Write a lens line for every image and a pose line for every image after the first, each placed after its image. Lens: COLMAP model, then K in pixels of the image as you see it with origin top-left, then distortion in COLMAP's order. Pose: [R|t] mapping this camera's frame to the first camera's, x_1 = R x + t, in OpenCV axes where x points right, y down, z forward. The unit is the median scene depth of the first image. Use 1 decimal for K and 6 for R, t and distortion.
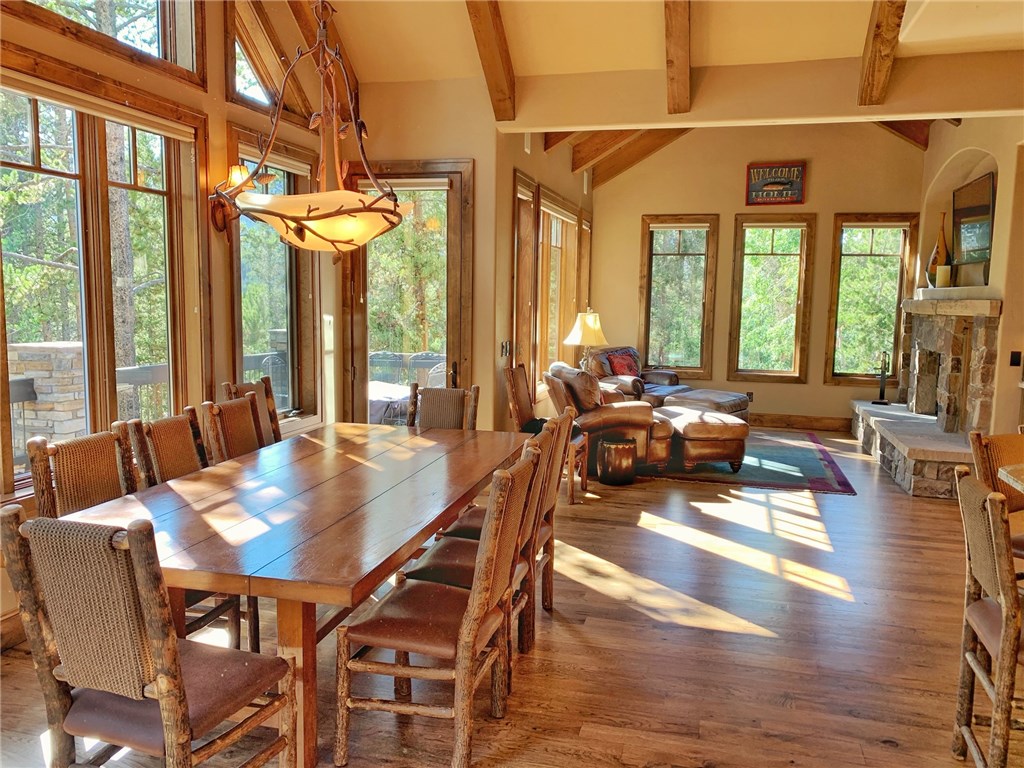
lens RADIAL K [[775.5, 0, 515.6], [0, 775.5, 379.4], [0, 0, 1]] dist [0.040532, -0.045438]
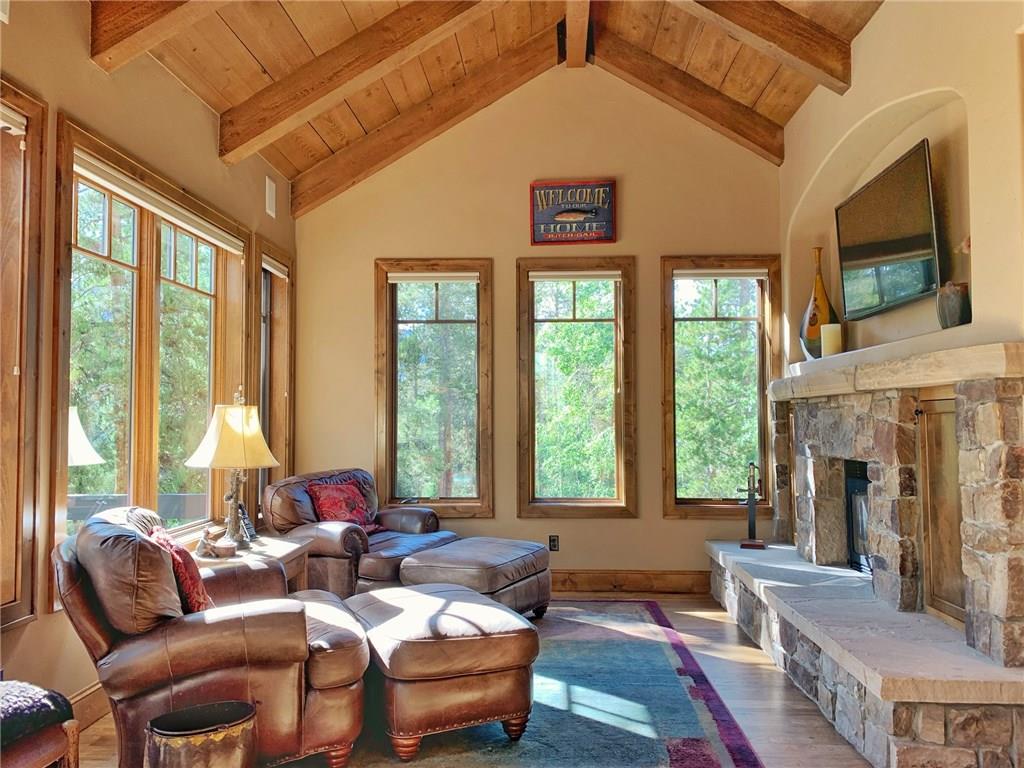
lens RADIAL K [[775.5, 0, 513.3], [0, 775.5, 385.3], [0, 0, 1]] dist [0.040532, -0.045438]
pose [[0.975990, -0.011781, 0.217498, 0.143462], [0.044812, 0.988036, -0.147572, -0.012897], [-0.213157, 0.153775, 0.964841, 0.411836]]
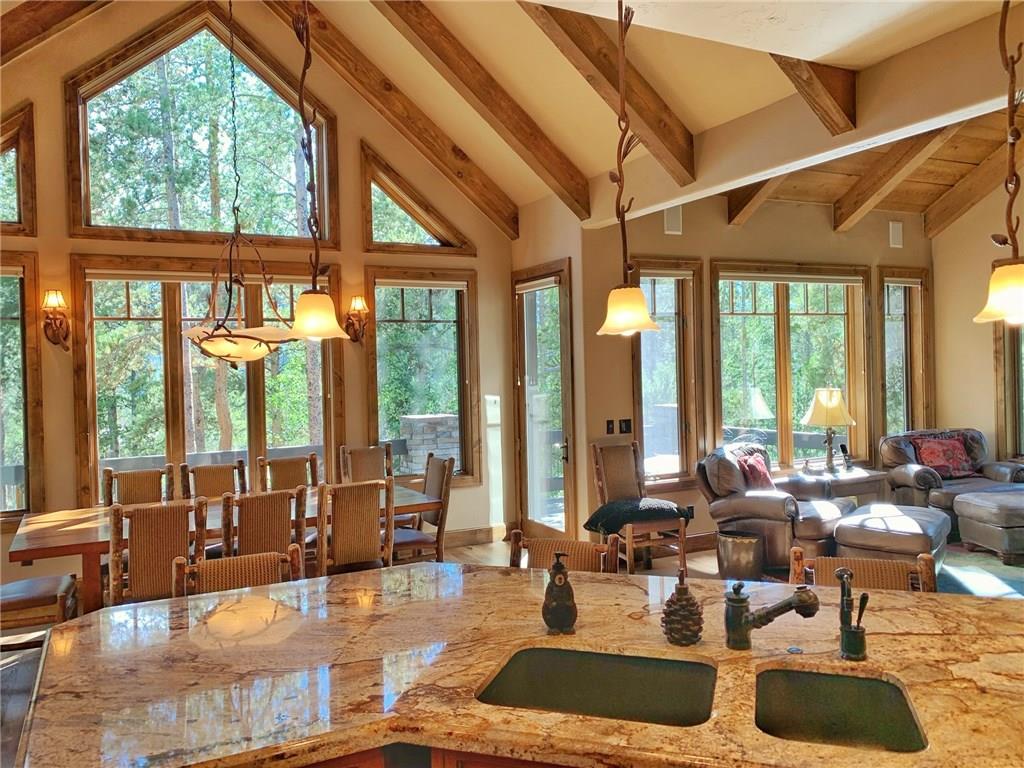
lens RADIAL K [[811.1, 0, 514.7], [0, 811.1, 374.7], [0, 0, 1]] dist [-0.008879, -0.004708]
pose [[0.659634, -0.022701, -0.751244, 0.488779], [-0.048013, 0.996229, -0.072262, -0.016650], [0.750052, 0.083736, 0.656056, 0.121446]]
